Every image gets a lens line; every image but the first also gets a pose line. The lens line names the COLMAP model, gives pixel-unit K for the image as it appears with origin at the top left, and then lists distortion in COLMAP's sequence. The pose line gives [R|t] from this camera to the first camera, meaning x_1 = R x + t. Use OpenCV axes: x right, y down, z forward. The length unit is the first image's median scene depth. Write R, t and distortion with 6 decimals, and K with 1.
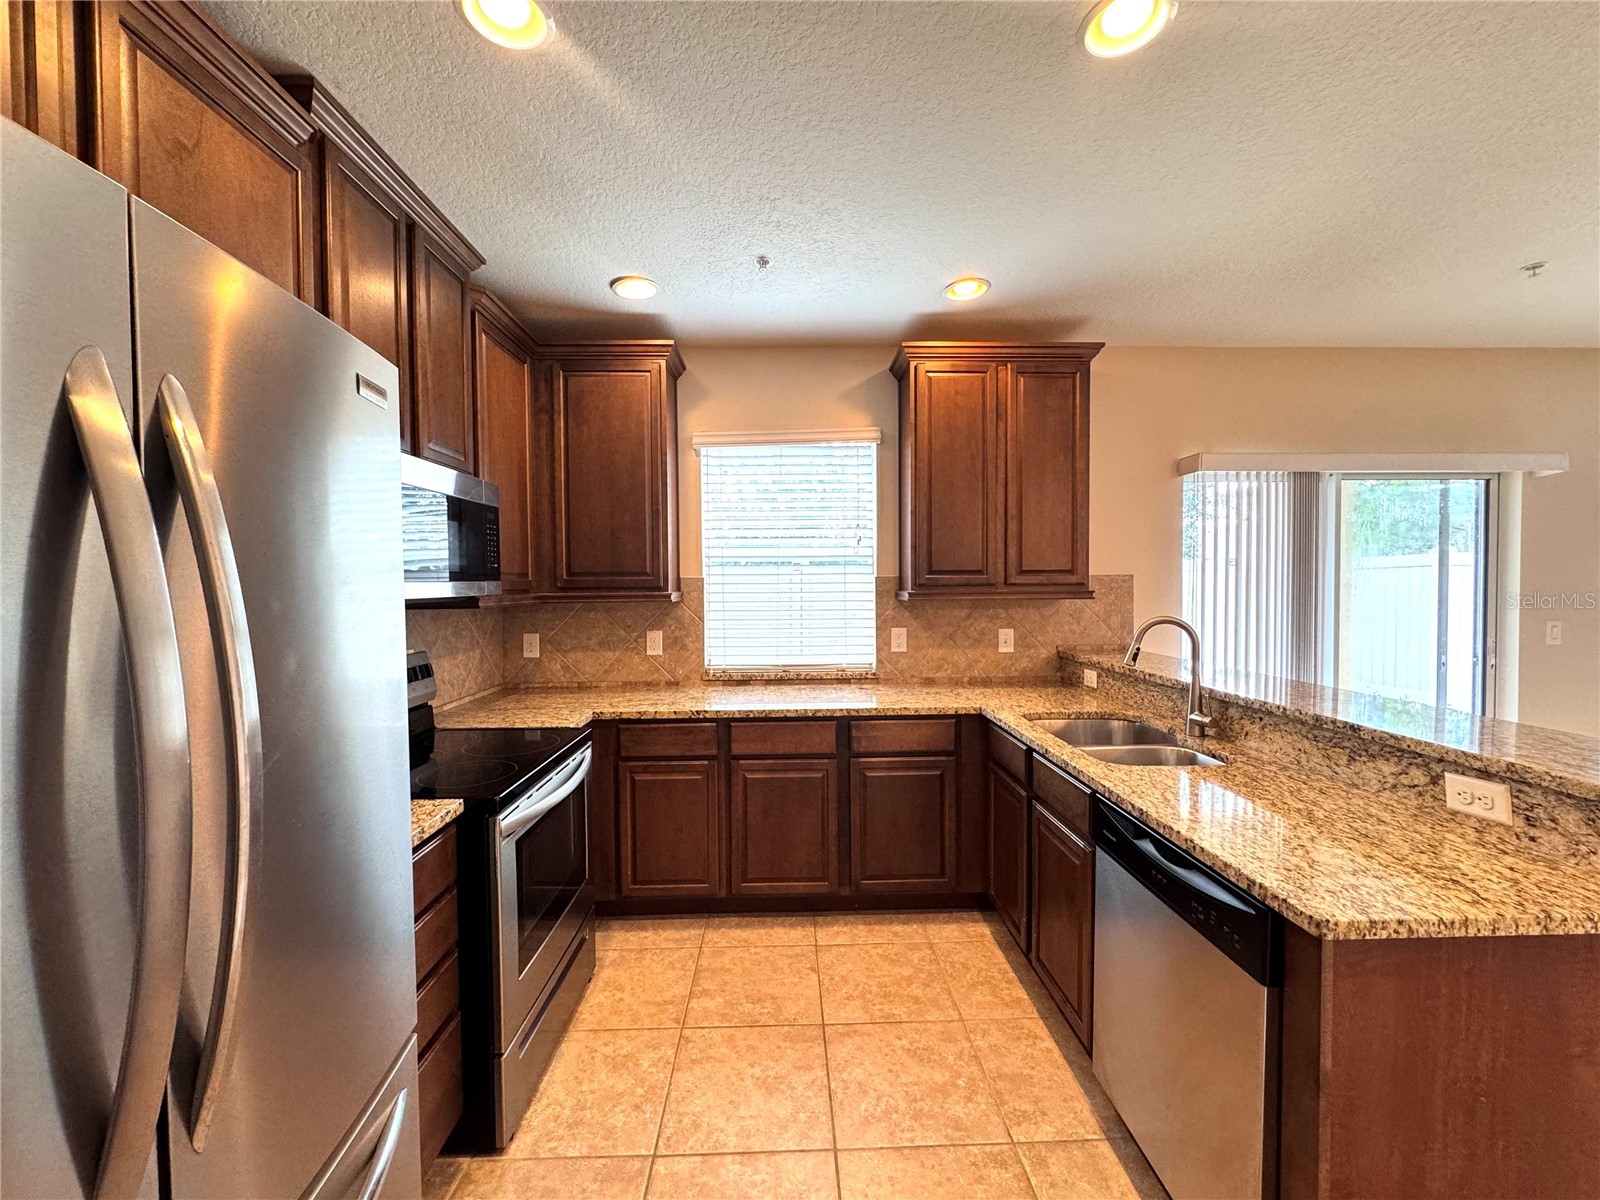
lens RADIAL K [[637.3, 0, 800.0], [0, 637.3, 600.0], [0, 0, 1]] dist [-0.002421, -0.000184]
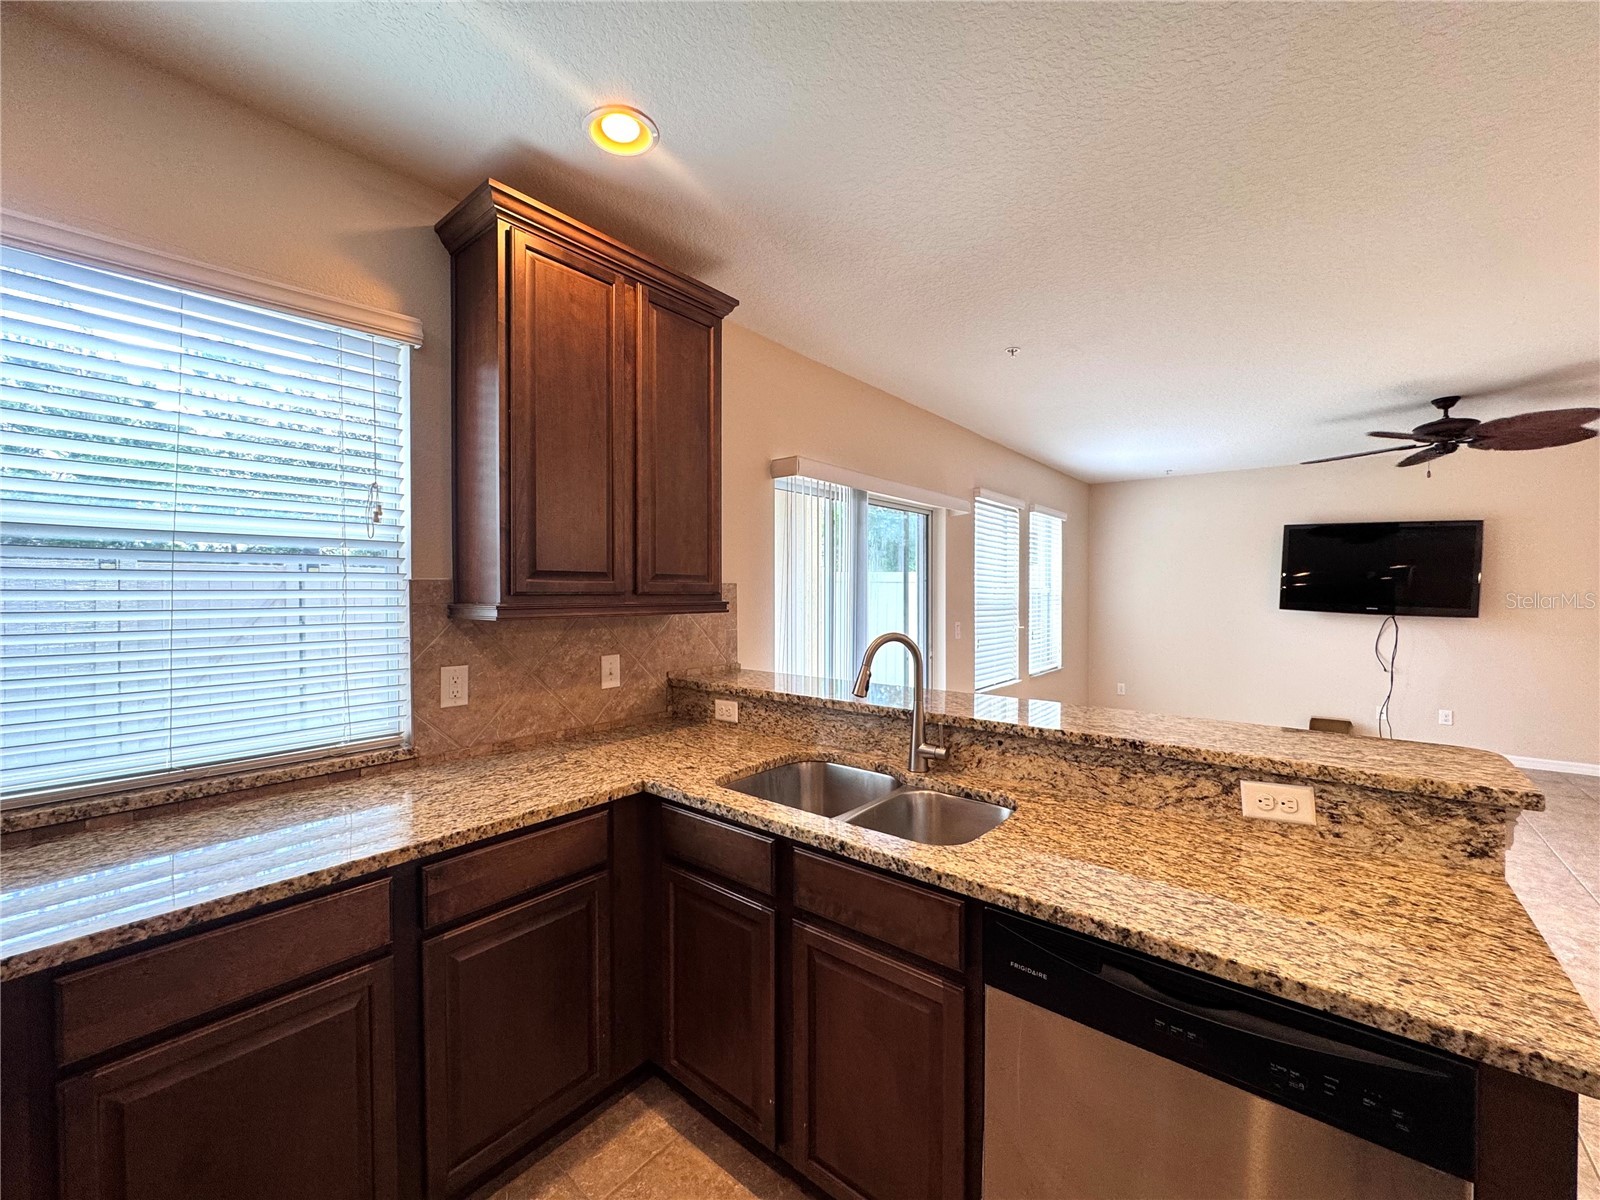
lens RADIAL K [[637.3, 0, 800.0], [0, 637.3, 600.0], [0, 0, 1]] dist [-0.002421, -0.000184]
pose [[0.654614, -0.003761, 0.755954, -0.102628], [0.017114, 0.999805, -0.009846, -0.008395], [-0.755770, 0.019383, 0.654551, 0.444538]]
